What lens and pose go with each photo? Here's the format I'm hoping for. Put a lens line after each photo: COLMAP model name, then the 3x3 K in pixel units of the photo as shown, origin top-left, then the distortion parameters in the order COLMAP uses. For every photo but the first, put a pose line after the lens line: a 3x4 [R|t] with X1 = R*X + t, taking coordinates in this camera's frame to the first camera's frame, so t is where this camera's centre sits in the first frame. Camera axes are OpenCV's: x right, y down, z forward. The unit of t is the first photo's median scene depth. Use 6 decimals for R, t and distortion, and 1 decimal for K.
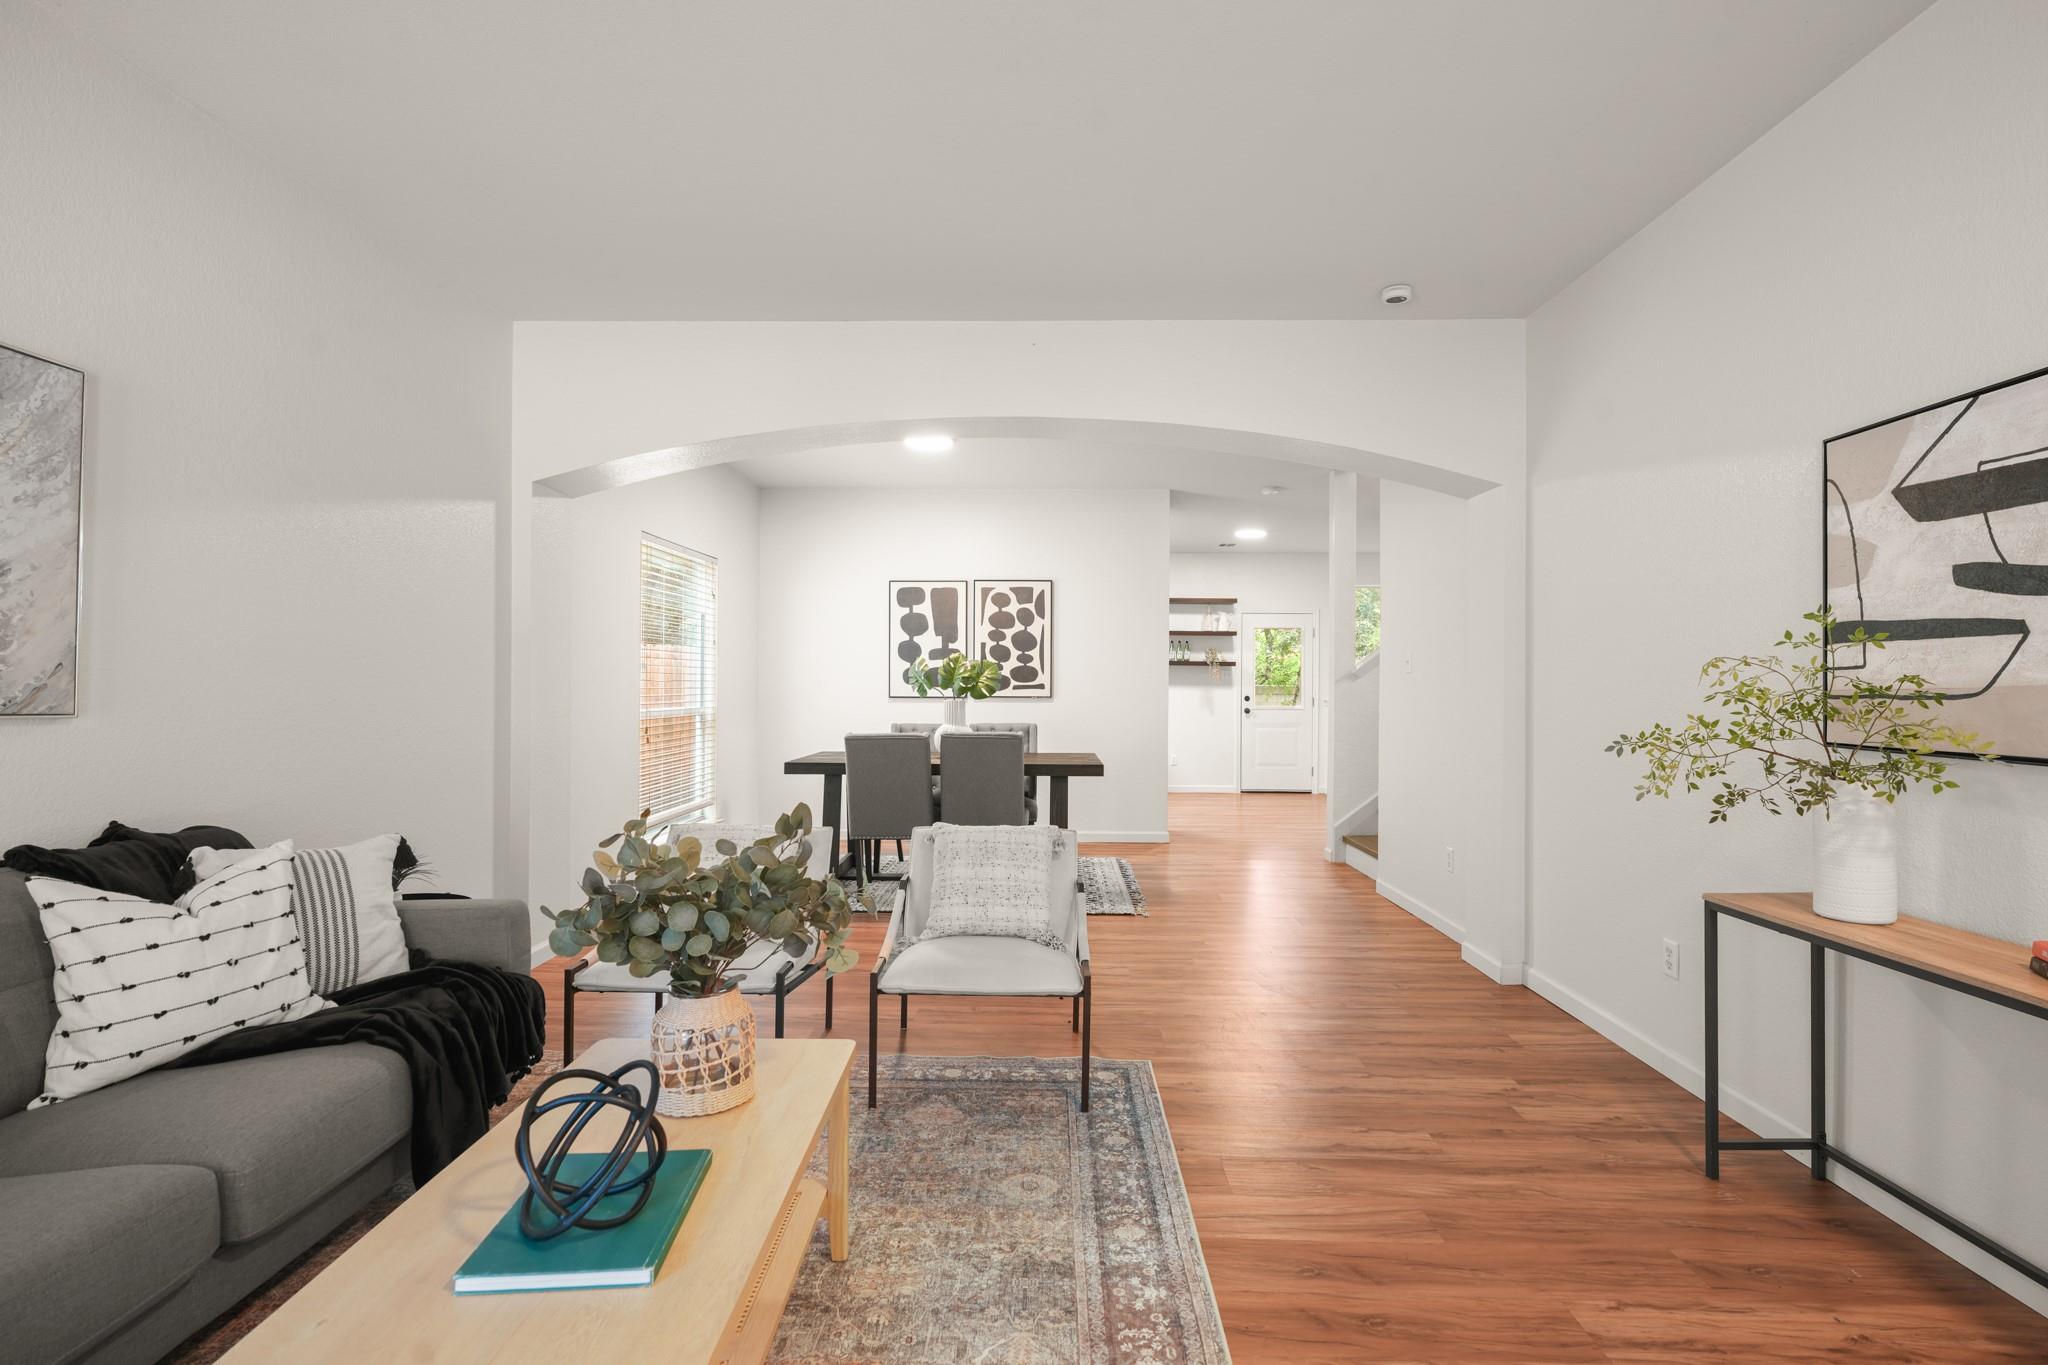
lens RADIAL K [[929.4, 0, 1024.6], [0, 929.4, 675.1], [0, 0, 1]] dist [-0.005040, 0.000745]
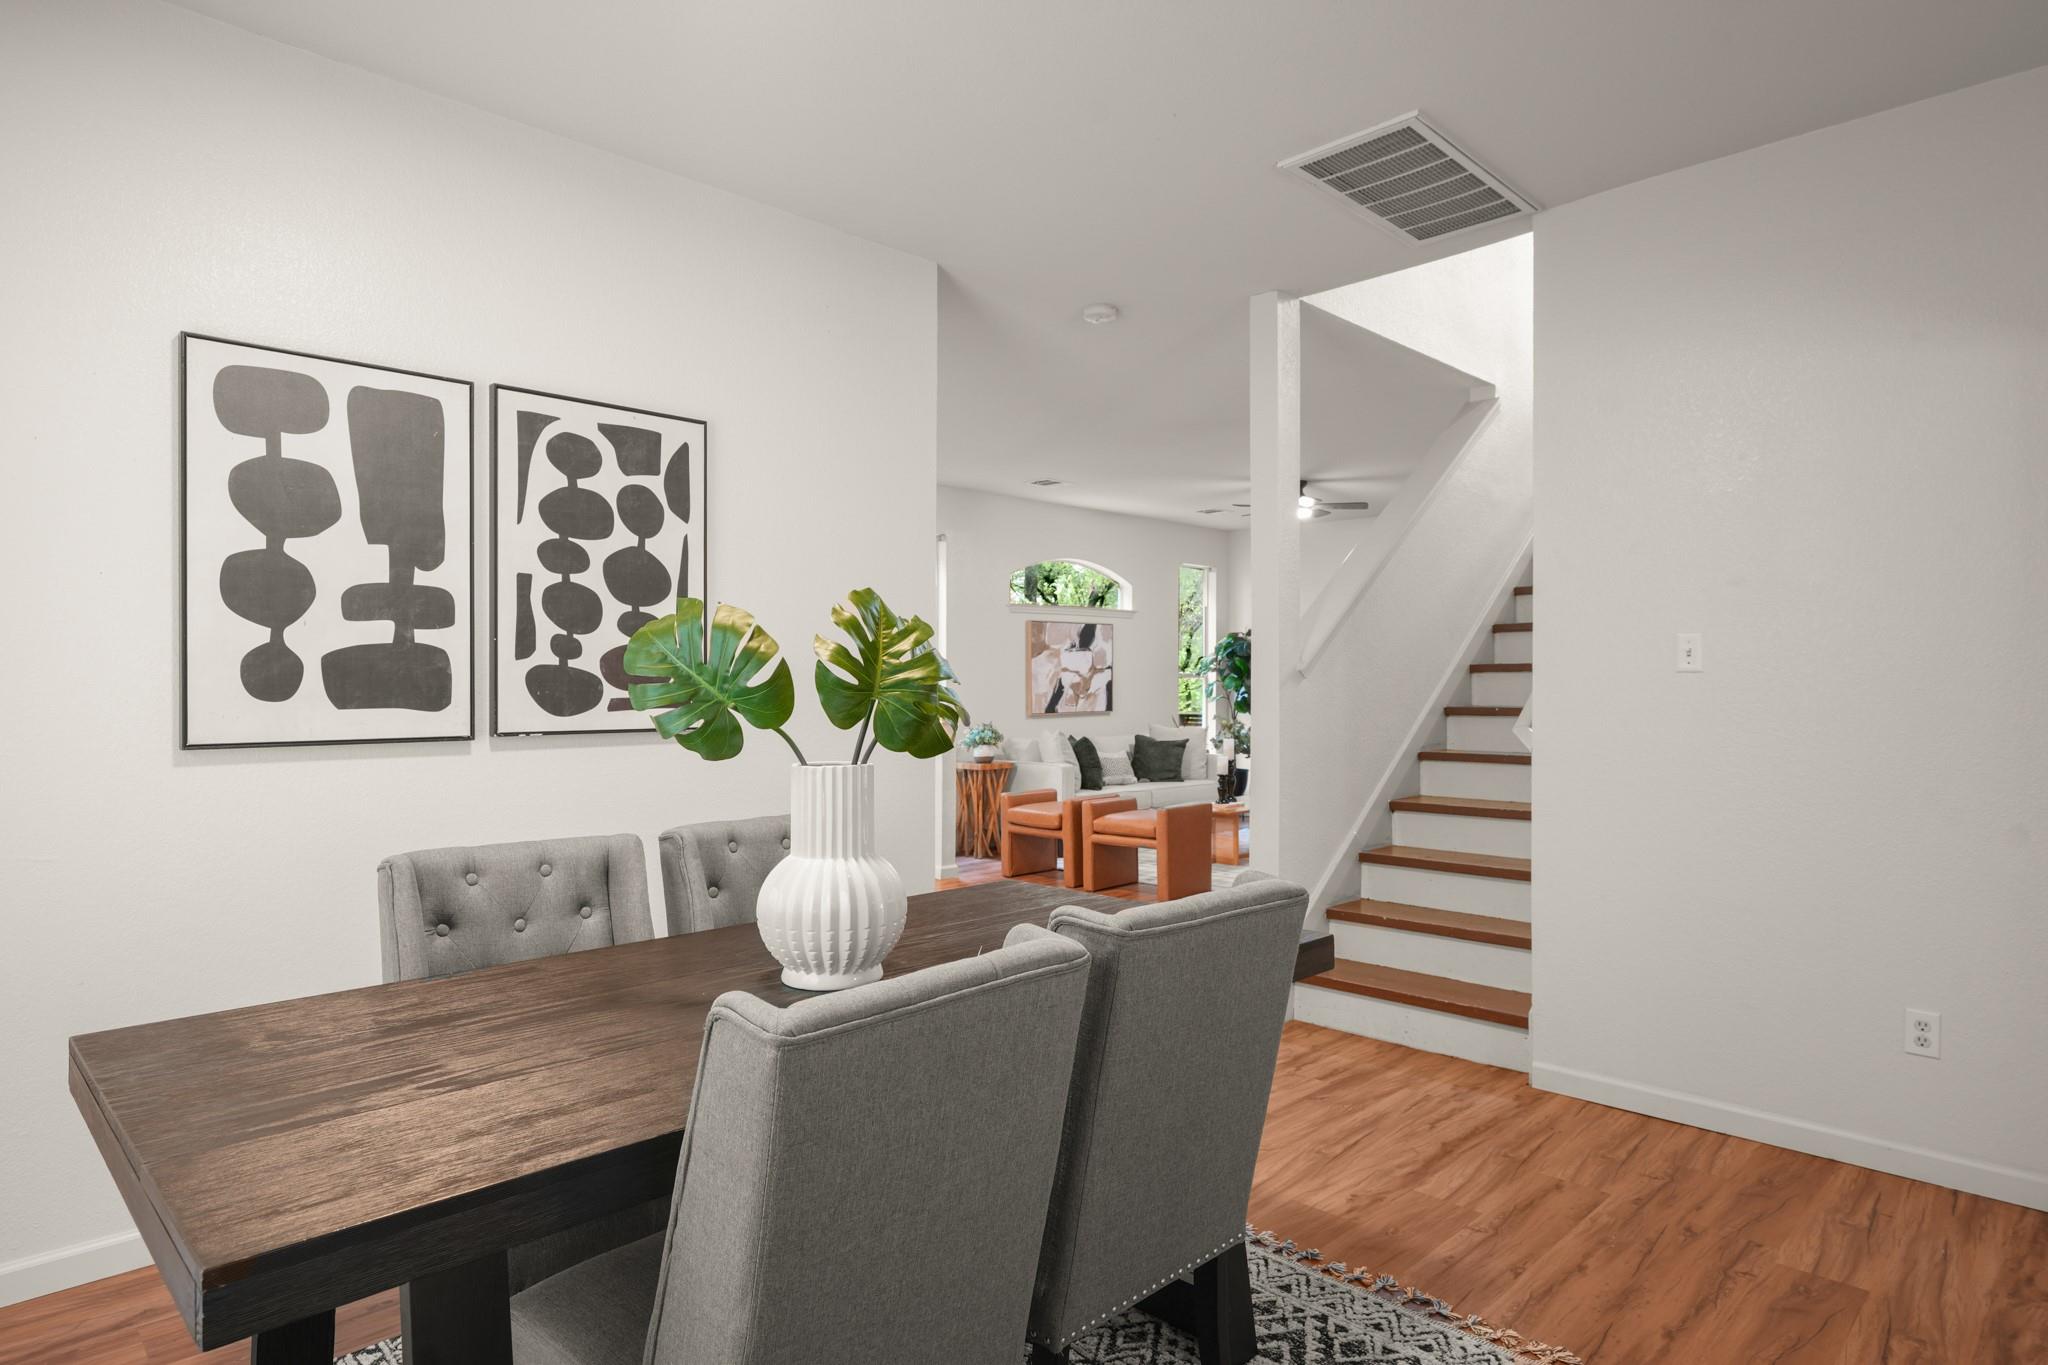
lens RADIAL K [[1164.1, 0, 1025.6], [0, 1164.1, 673.5], [0, 0, 1]] dist [-0.034678, 0.049594]
pose [[0.690978, 0.002616, 0.722871, -0.252558], [-0.004354, 0.999990, 0.000543, 0.000276], [-0.722862, -0.003523, 0.690983, 0.653600]]
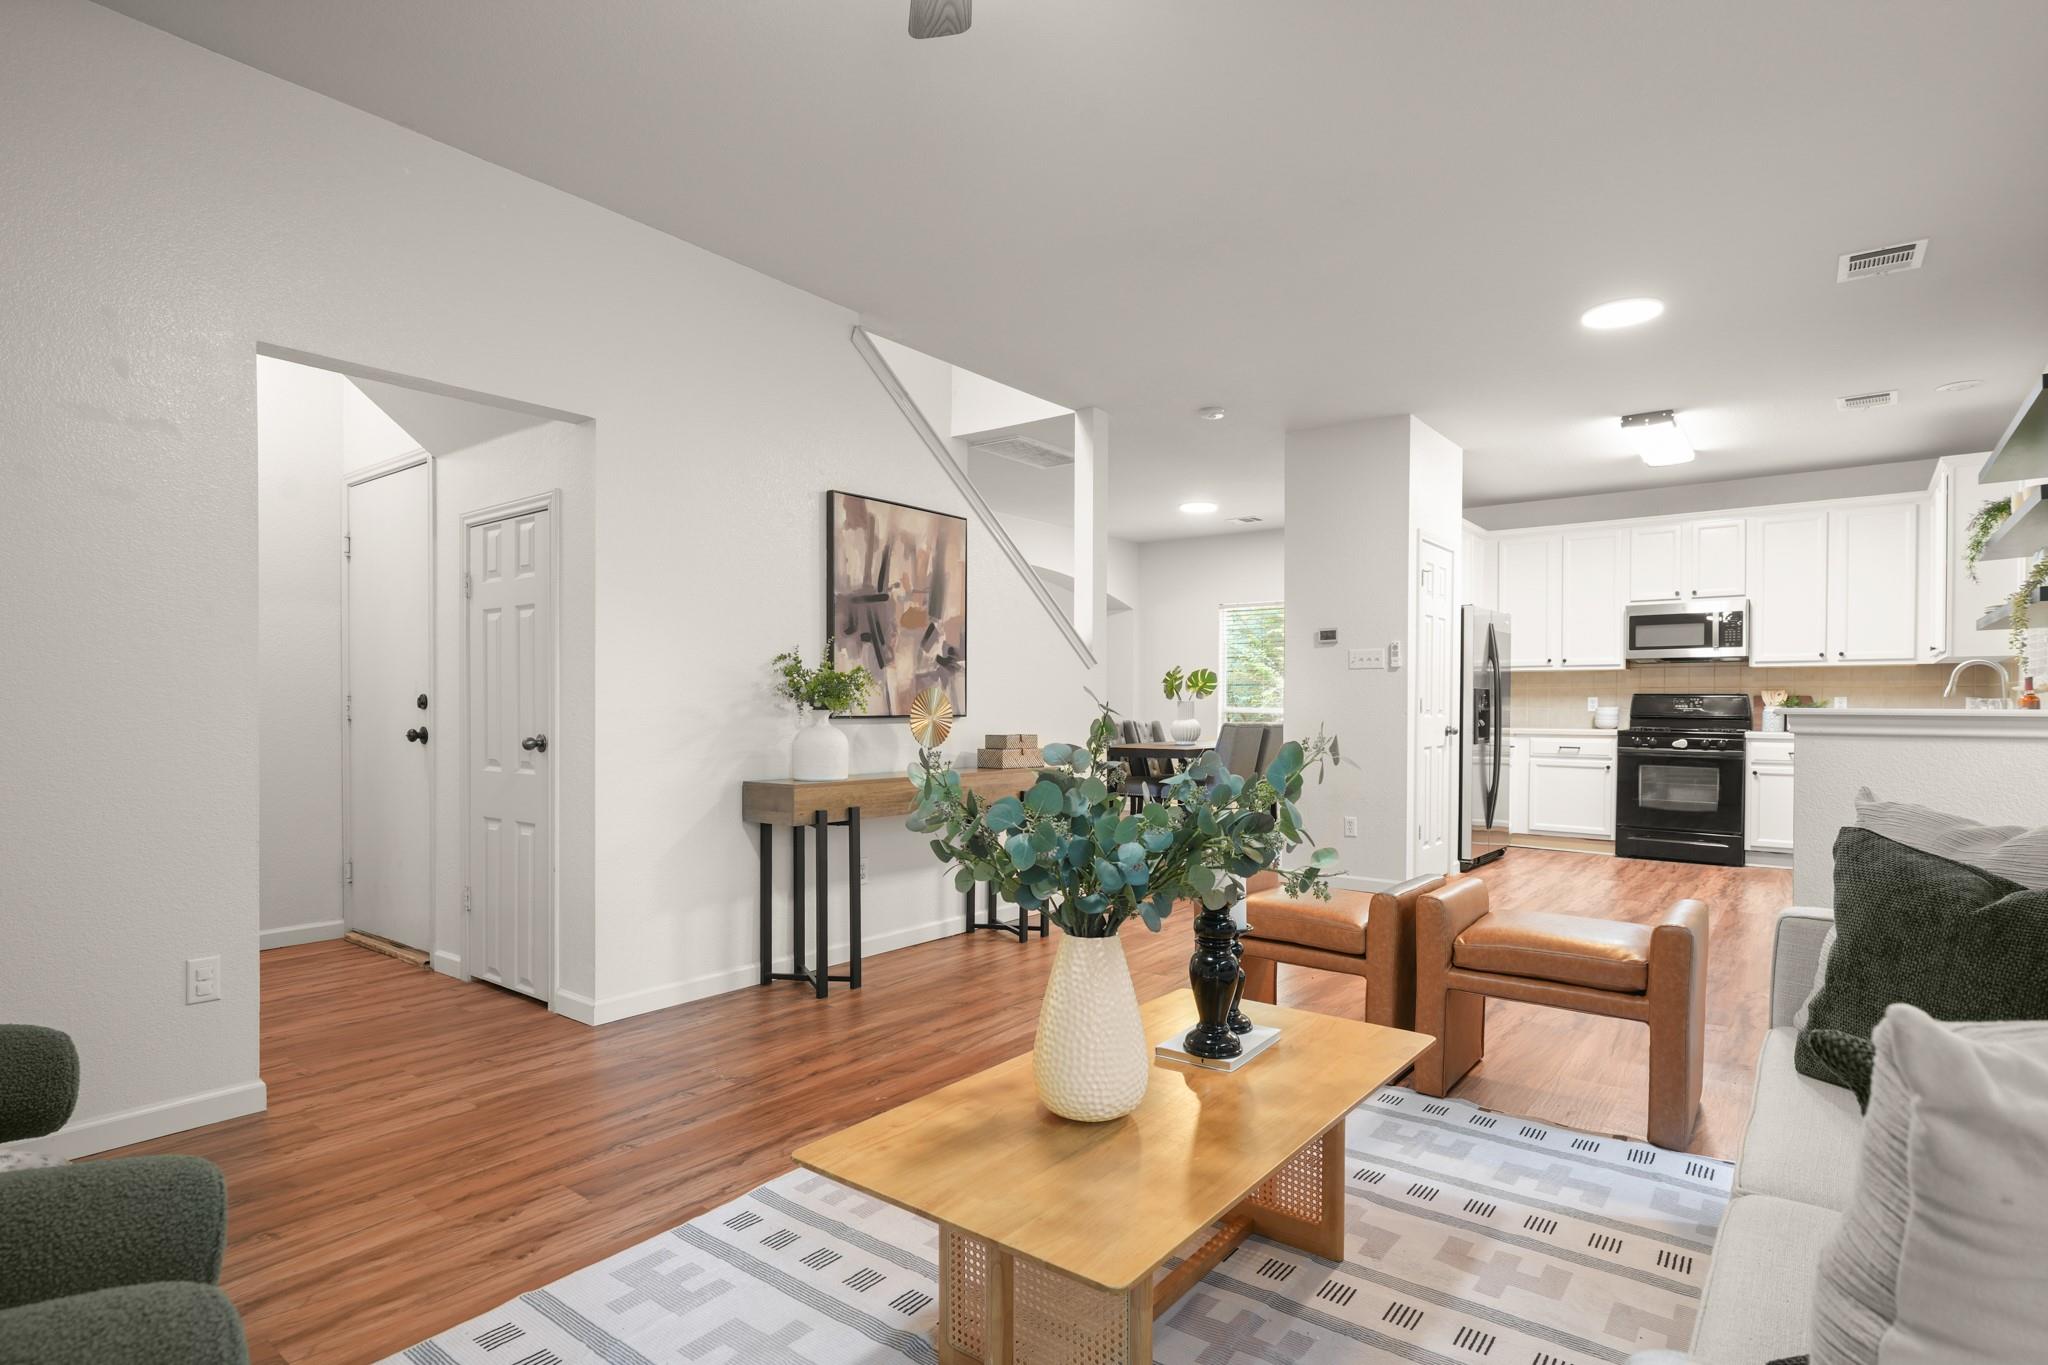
lens RADIAL K [[1046.3, 0, 1022.2], [0, 1046.3, 717.0], [0, 0, 1]] dist [-0.003251, -0.000235]
pose [[-0.595328, 0.002249, -0.803479, 1.133780], [0.001994, 0.999997, 0.001321, 0.042720], [0.803480, -0.000816, -0.595331, 1.529524]]
